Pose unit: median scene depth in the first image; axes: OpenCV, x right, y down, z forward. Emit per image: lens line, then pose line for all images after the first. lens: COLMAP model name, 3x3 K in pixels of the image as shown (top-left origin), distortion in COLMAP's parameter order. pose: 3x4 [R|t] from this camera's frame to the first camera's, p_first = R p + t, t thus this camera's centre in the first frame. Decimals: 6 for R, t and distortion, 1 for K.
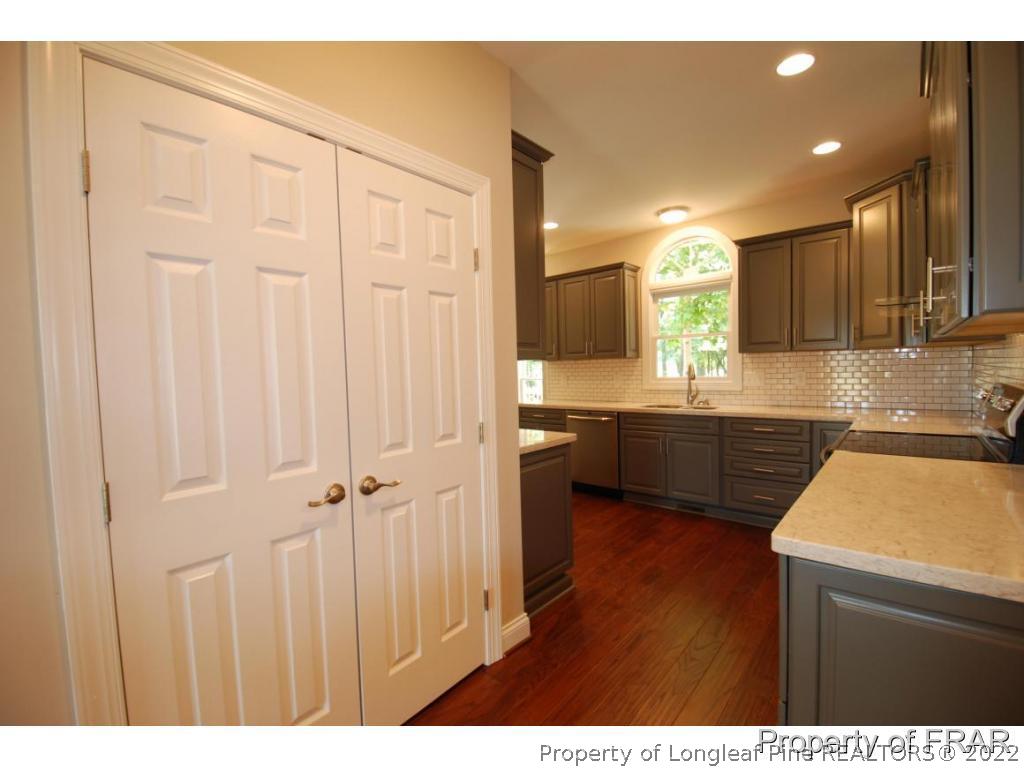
lens RADIAL K [[452.3, 0, 512.0], [0, 452.3, 384.0], [0, 0, 1]] dist [0.026723, -0.030052]
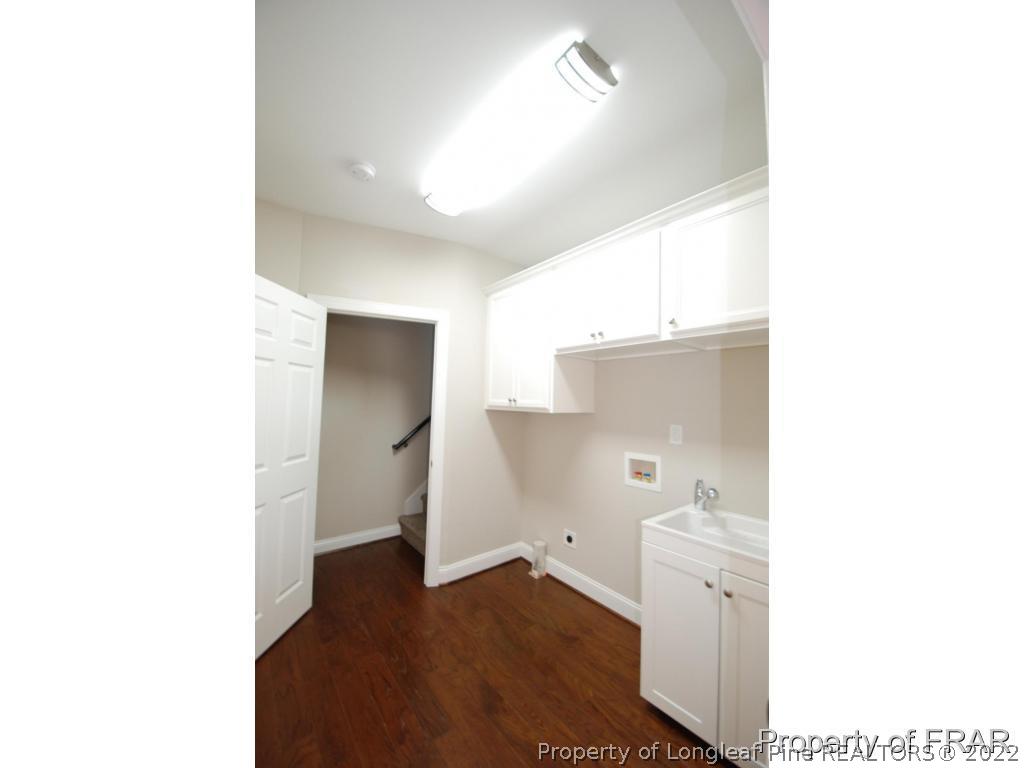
lens RADIAL K [[452.3, 0, 512.0], [0, 452.3, 384.0], [0, 0, 1]] dist [0.026723, -0.030052]
pose [[0.776275, 0.090651, 0.623842, -0.575242], [-0.020865, 0.992759, -0.118295, 0.037575], [-0.630049, 0.078814, 0.772546, -0.684217]]
